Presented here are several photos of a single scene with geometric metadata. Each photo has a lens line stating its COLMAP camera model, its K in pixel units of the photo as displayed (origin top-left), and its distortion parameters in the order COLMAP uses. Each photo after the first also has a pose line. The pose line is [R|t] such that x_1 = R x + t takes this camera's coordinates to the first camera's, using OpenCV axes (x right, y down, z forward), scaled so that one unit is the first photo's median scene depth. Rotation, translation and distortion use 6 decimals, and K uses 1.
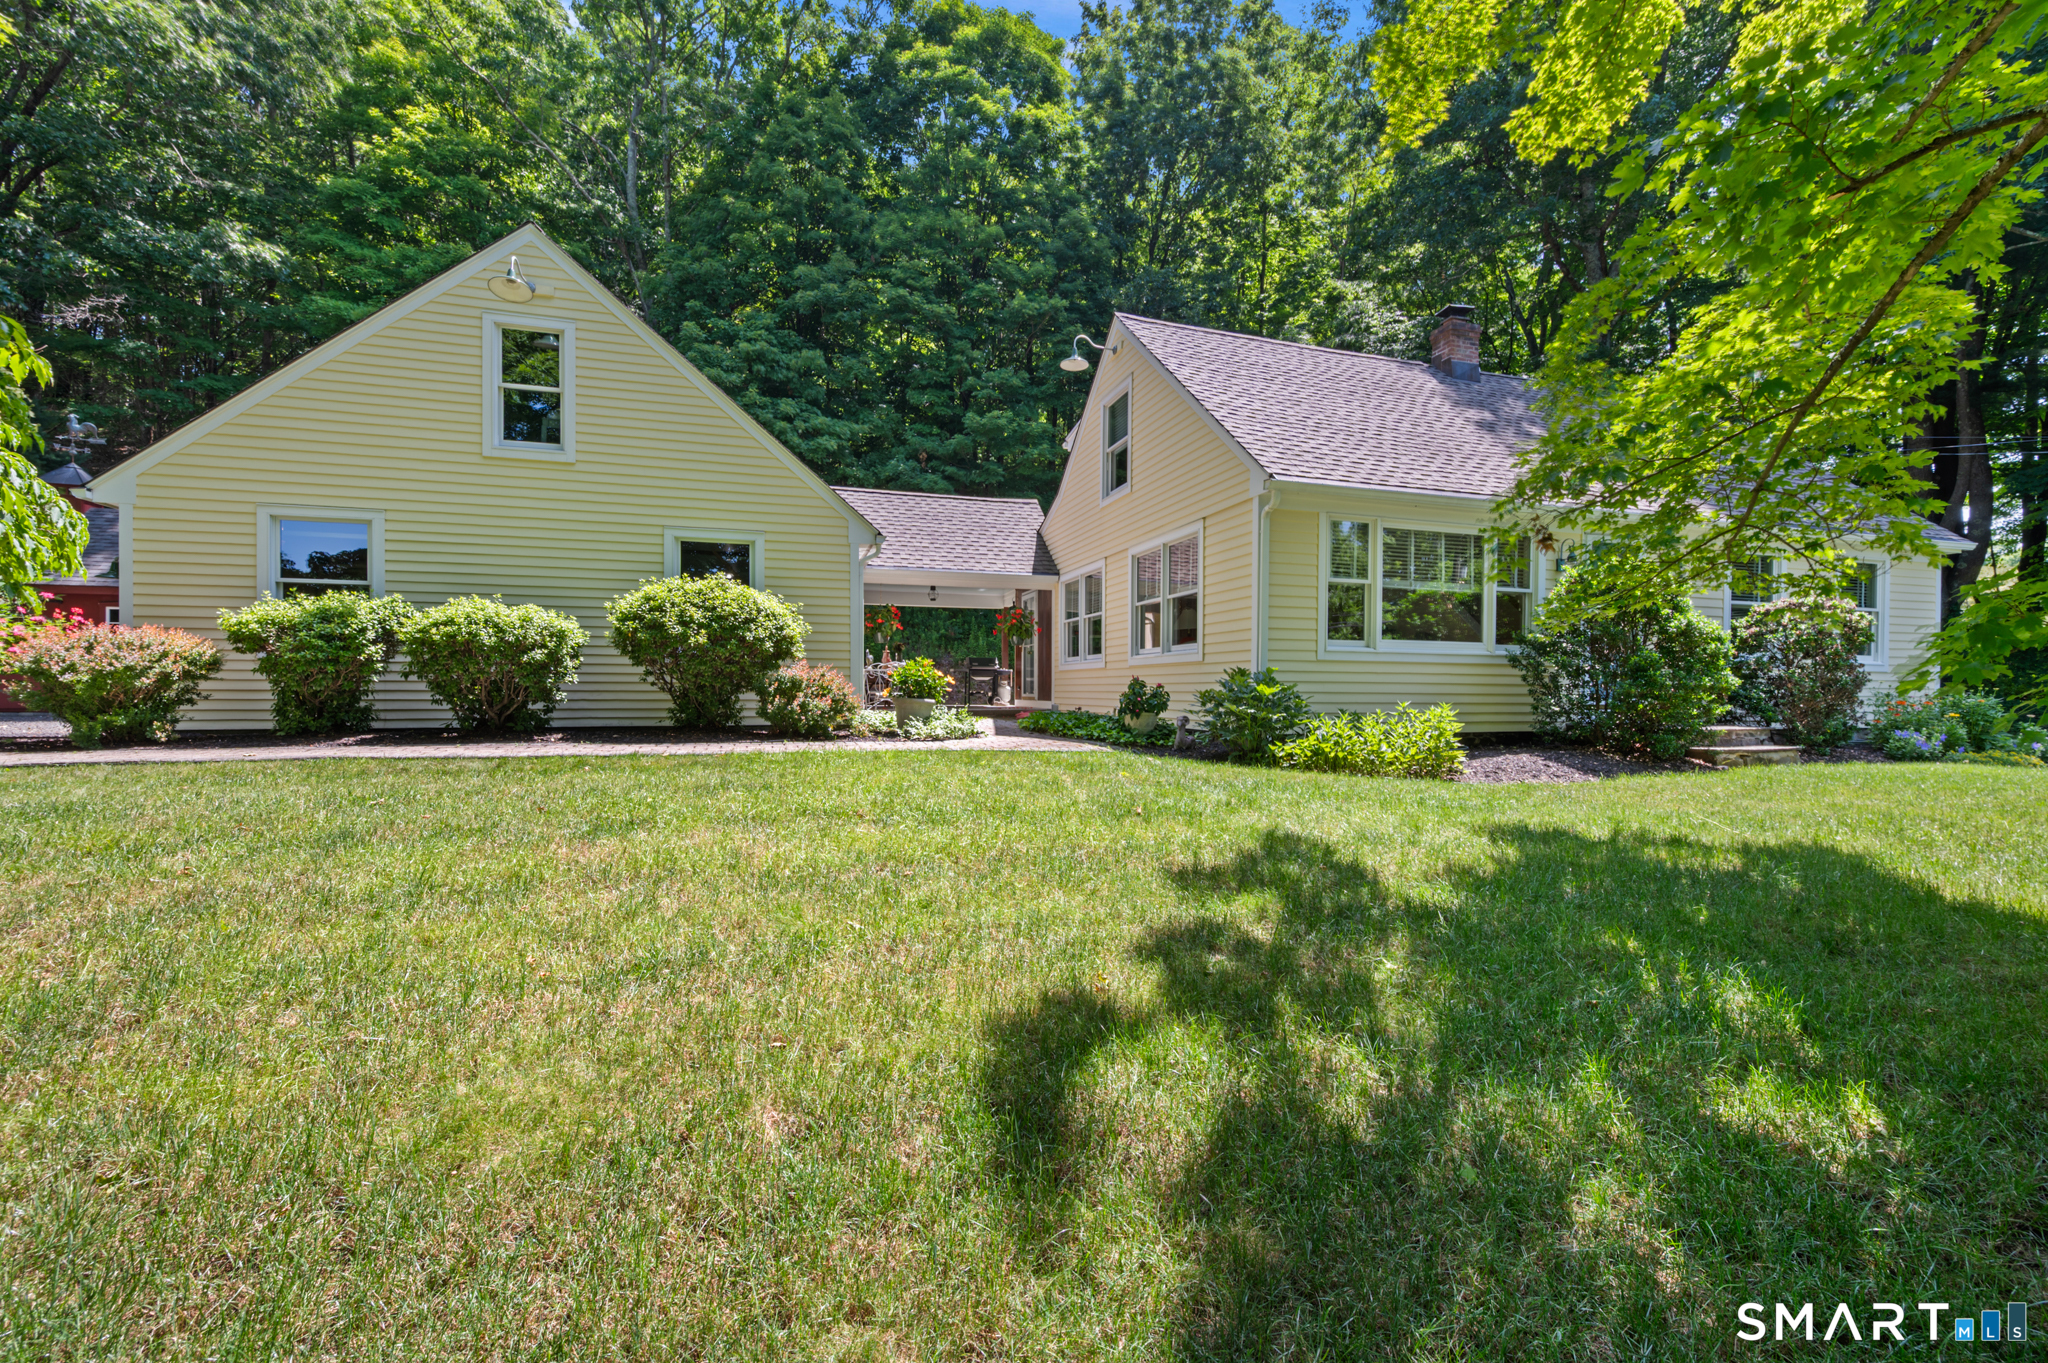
lens RADIAL K [[825.4, 0, 1029.4], [0, 825.4, 695.1], [0, 0, 1]] dist [-0.000314, 0.000025]
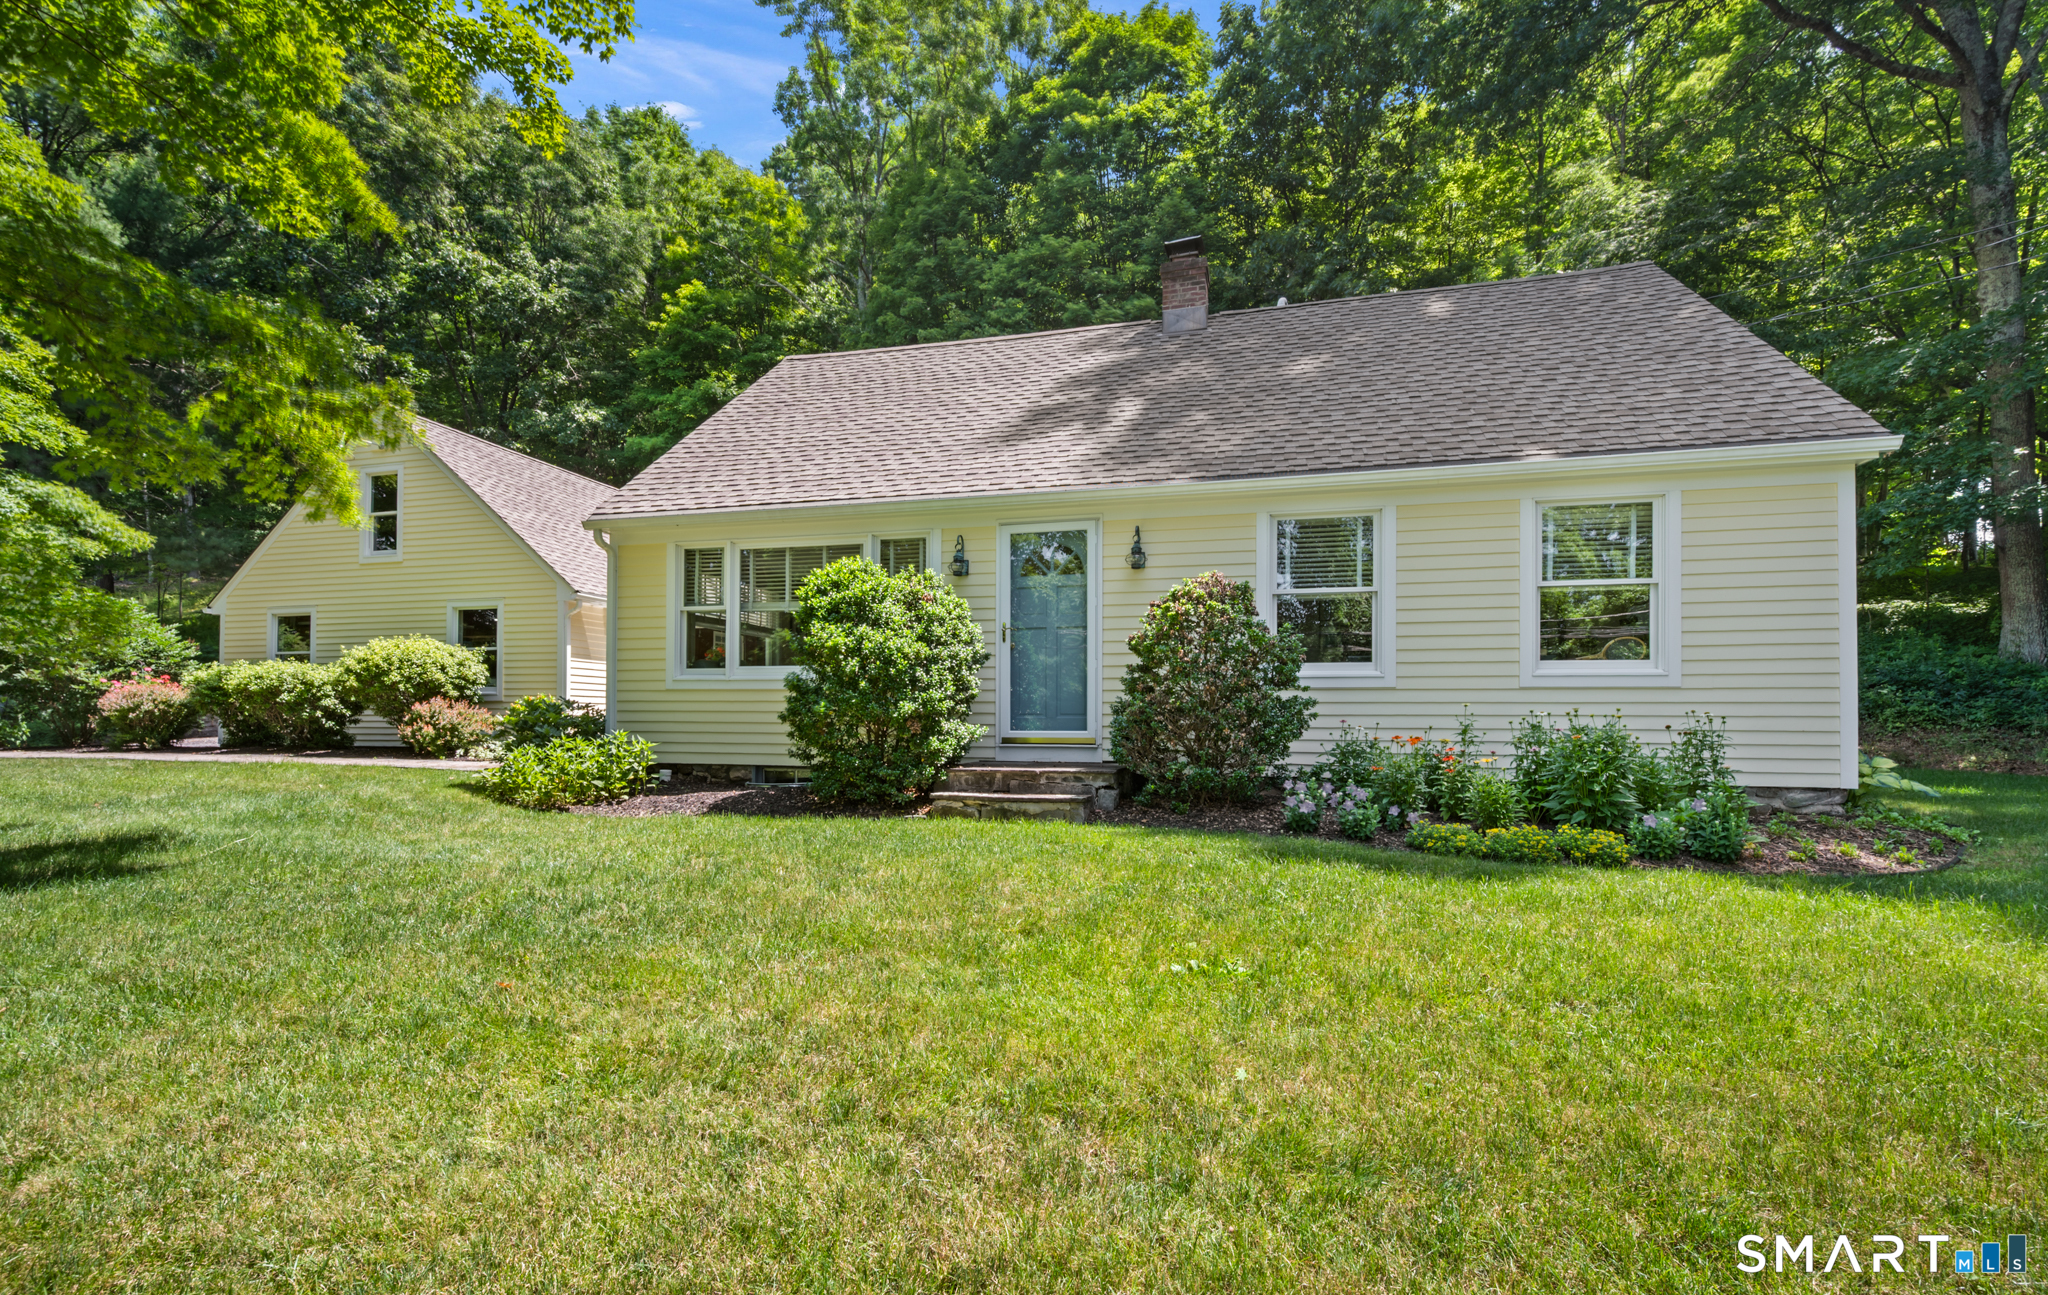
lens RADIAL K [[840.8, 0, 1024.0], [0, 840.8, 713.3], [0, 0, 1]] dist [0.000621, -0.000154]
pose [[0.855726, -0.005111, -0.517405, 1.203690], [0.001652, 0.999973, -0.007146, -0.004009], [0.517427, 0.005261, 0.855711, 0.322175]]
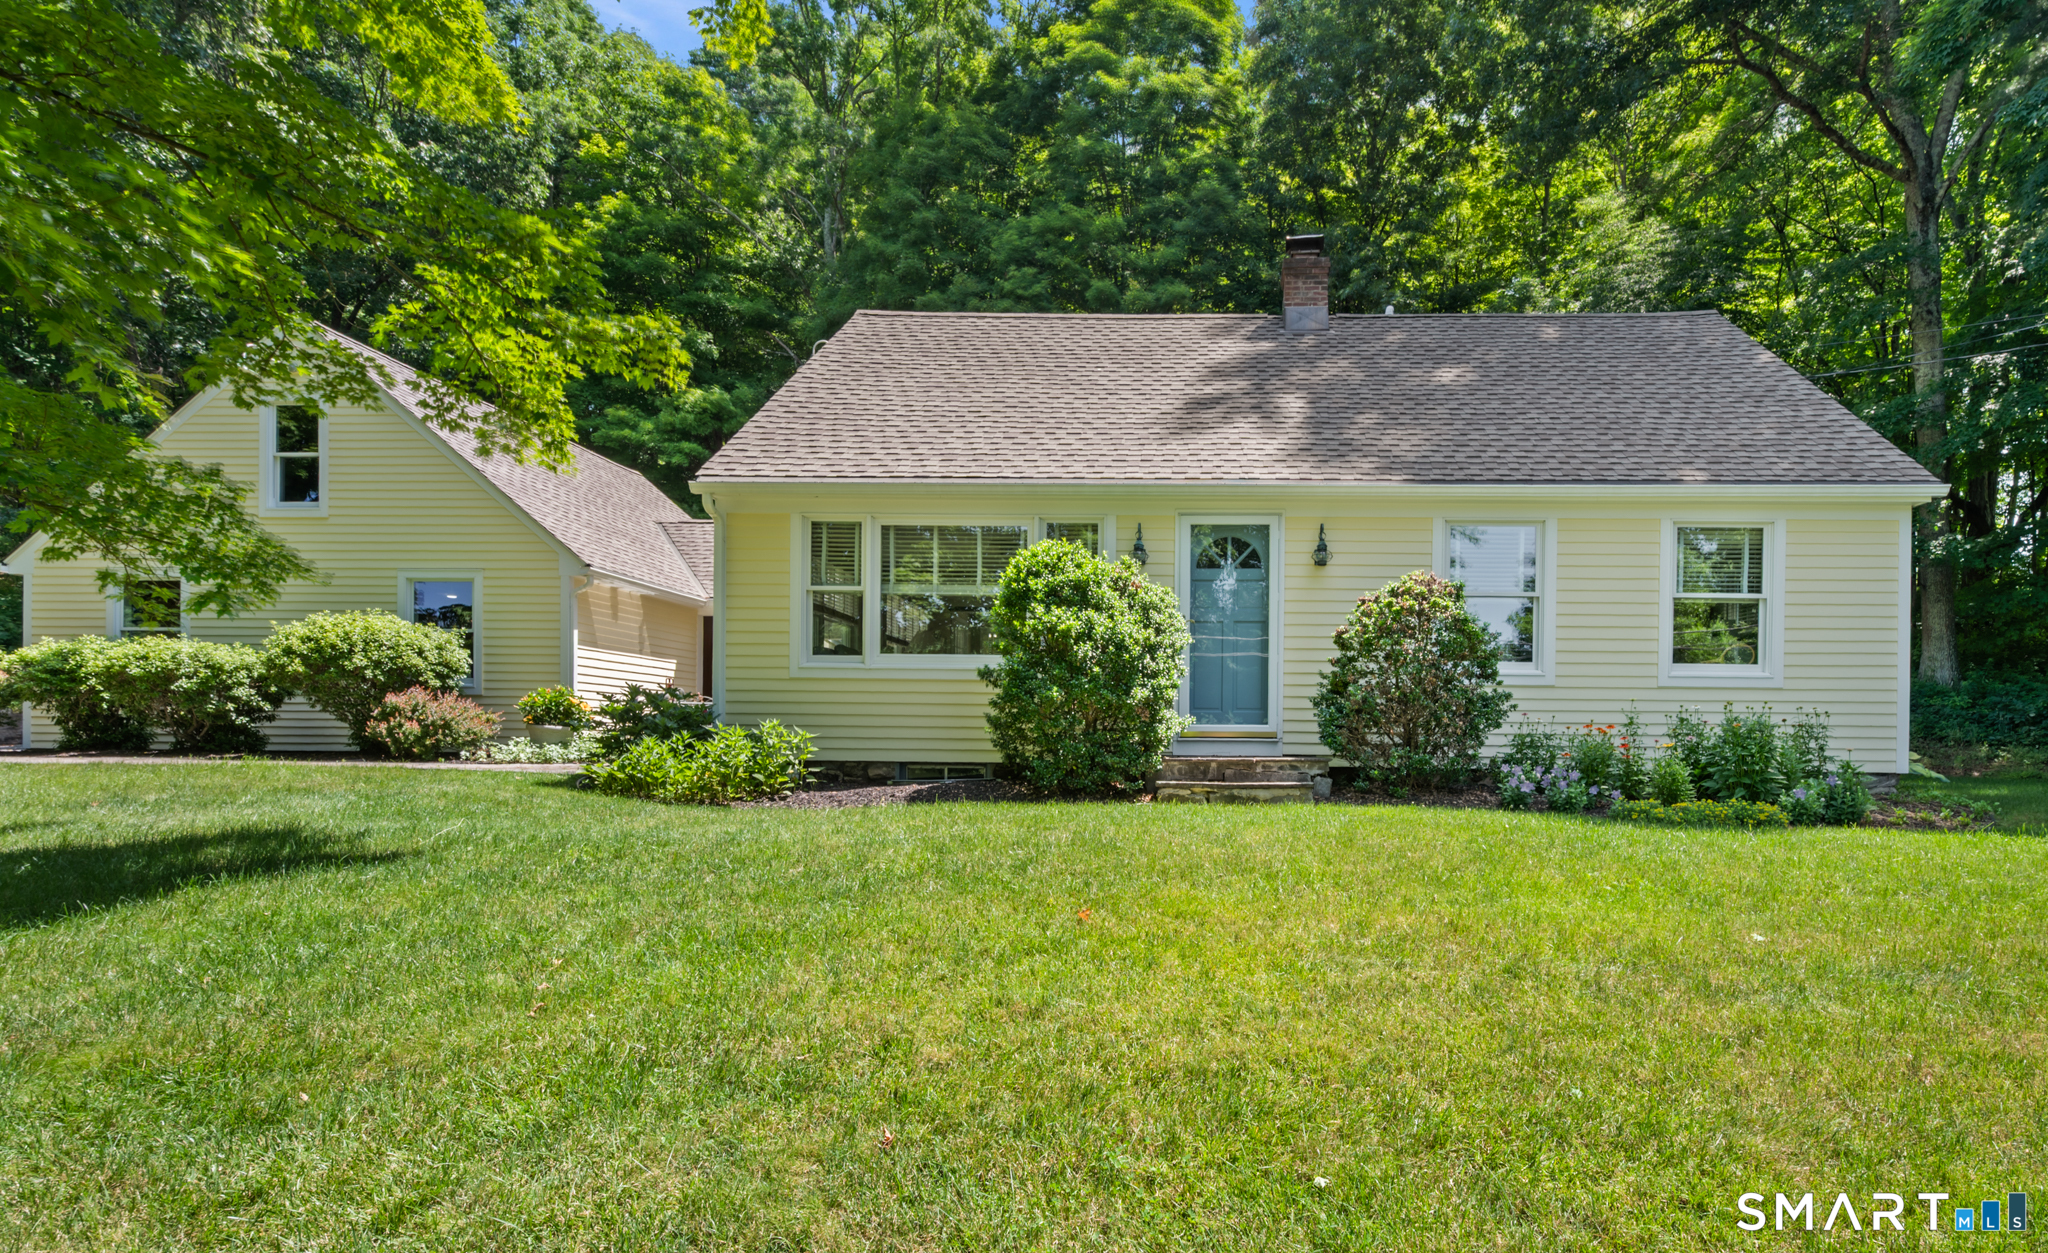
lens RADIAL K [[928.8, 0, 1181.5], [0, 928.8, 751.1], [0, 0, 1]] dist [0.000533, -0.000504]
pose [[0.949553, 0.007192, -0.313524, 1.031404], [-0.003510, 0.999918, 0.012306, 0.023495], [0.313586, -0.010585, 0.949501, 0.153758]]
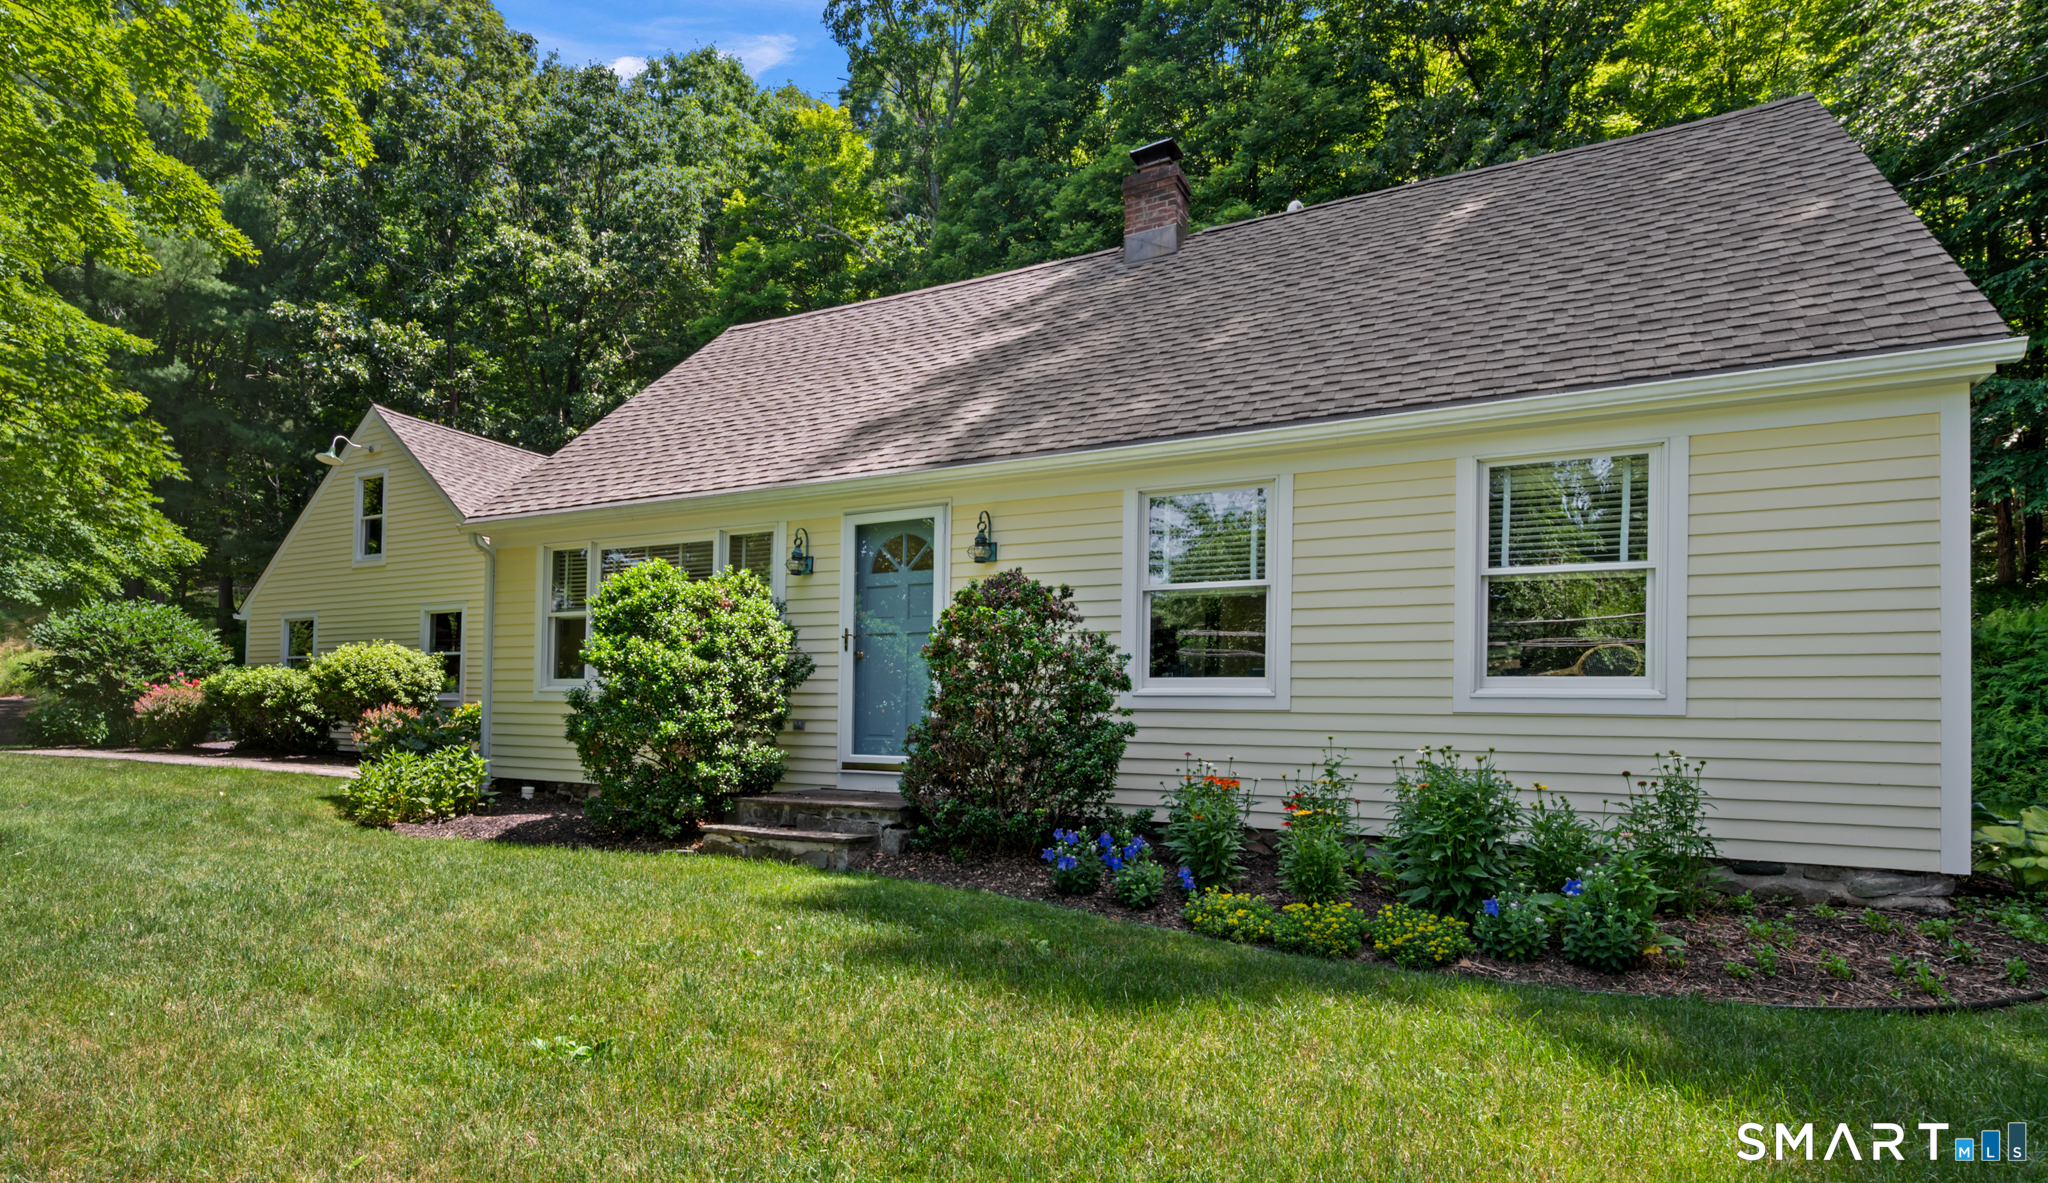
lens RADIAL K [[1017.9, 0, 923.6], [0, 1017.9, 705.0], [0, 0, 1]] dist [0.000015, 0.000115]
pose [[0.694769, -0.004746, -0.719218, 1.435766], [-0.013103, 0.999729, -0.019254, -0.019548], [0.719114, 0.022802, 0.694518, 0.478730]]
